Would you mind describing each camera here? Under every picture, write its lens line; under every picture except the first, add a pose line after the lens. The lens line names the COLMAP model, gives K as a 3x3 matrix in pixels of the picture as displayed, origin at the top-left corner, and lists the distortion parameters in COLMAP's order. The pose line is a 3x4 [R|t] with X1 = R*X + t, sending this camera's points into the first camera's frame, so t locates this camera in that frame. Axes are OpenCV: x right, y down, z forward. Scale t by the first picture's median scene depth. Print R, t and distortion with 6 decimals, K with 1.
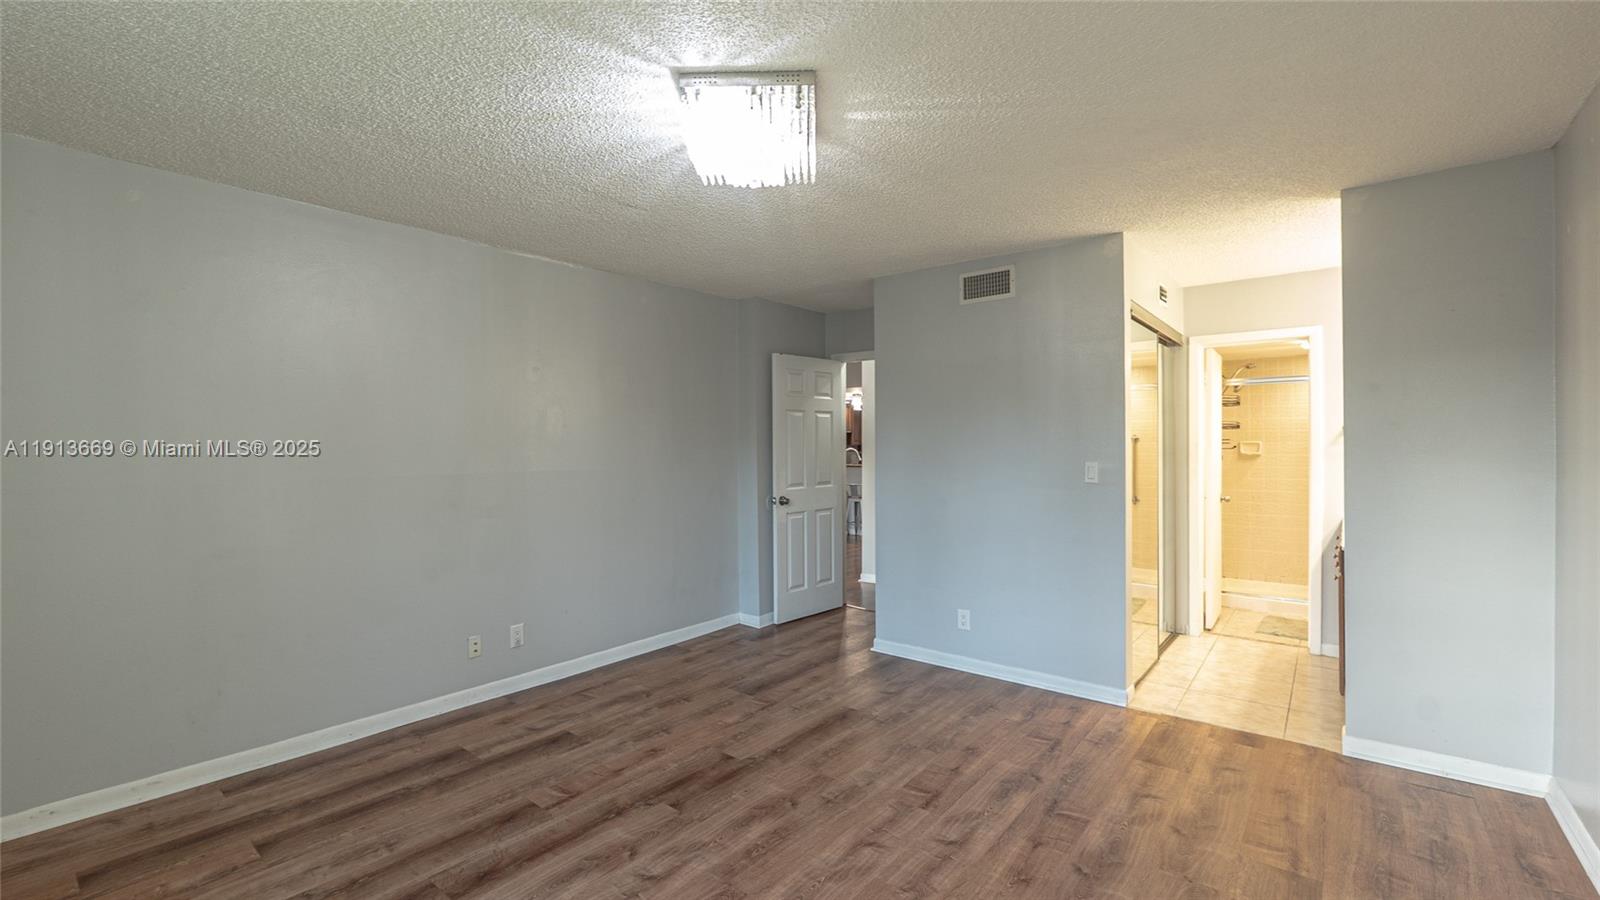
lens RADIAL K [[672.5, 0, 794.1], [0, 672.5, 443.4], [0, 0, 1]] dist [-0.004709, -0.001823]
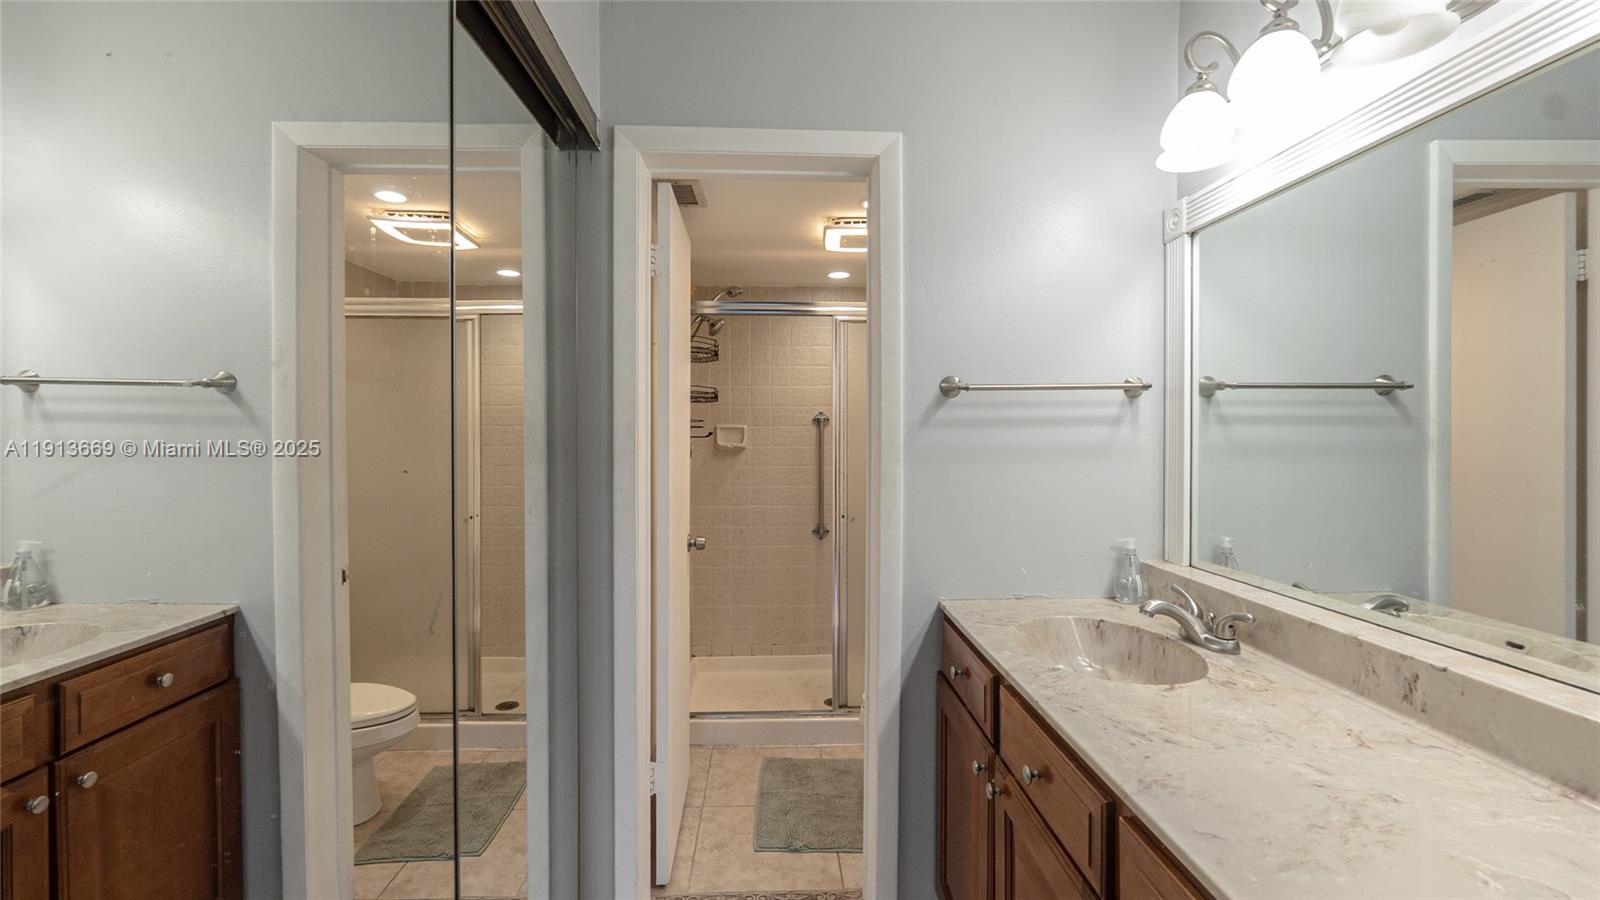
lens RADIAL K [[672.5, 0, 798.3], [0, 672.5, 441.3], [0, 0, 1]] dist [-0.004709, -0.001823]
pose [[0.746015, -0.004059, 0.665916, 0.342293], [-0.001668, 0.999967, 0.007964, 0.006642], [-0.665927, -0.007052, 0.745984, 0.538836]]
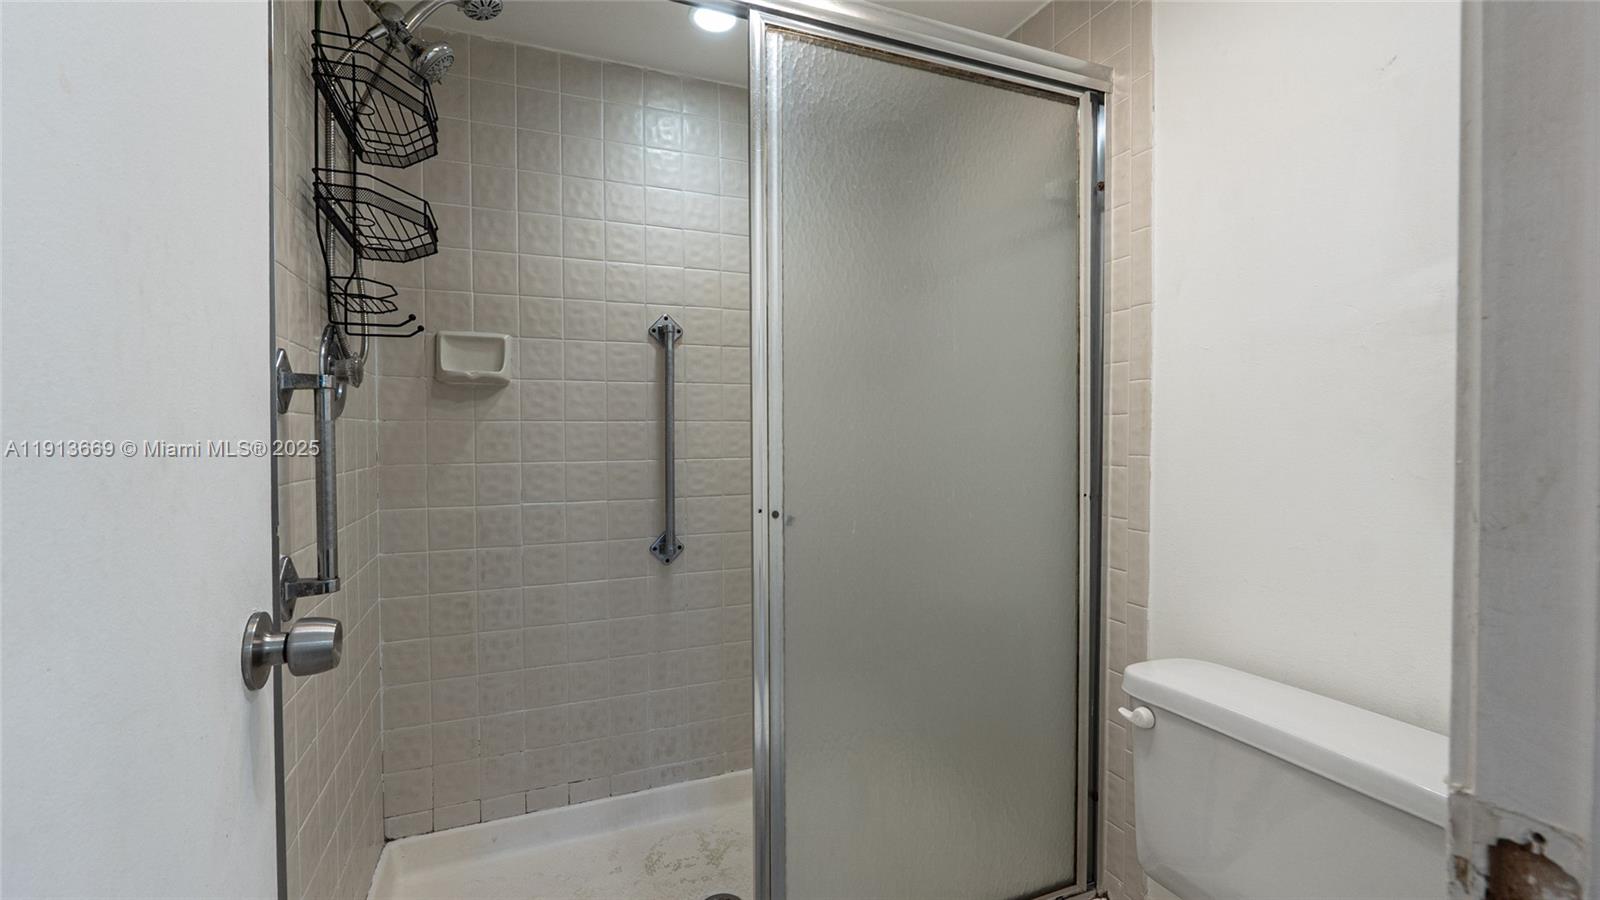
lens RADIAL K [[672.5, 0, 796.8], [0, 672.5, 446.0], [0, 0, 1]] dist [-0.004709, -0.001823]
pose [[0.488633, -0.012480, 0.872400, 0.525797], [0.004015, 0.999919, 0.012055, 0.043114], [-0.872480, -0.002388, 0.488644, 0.782168]]
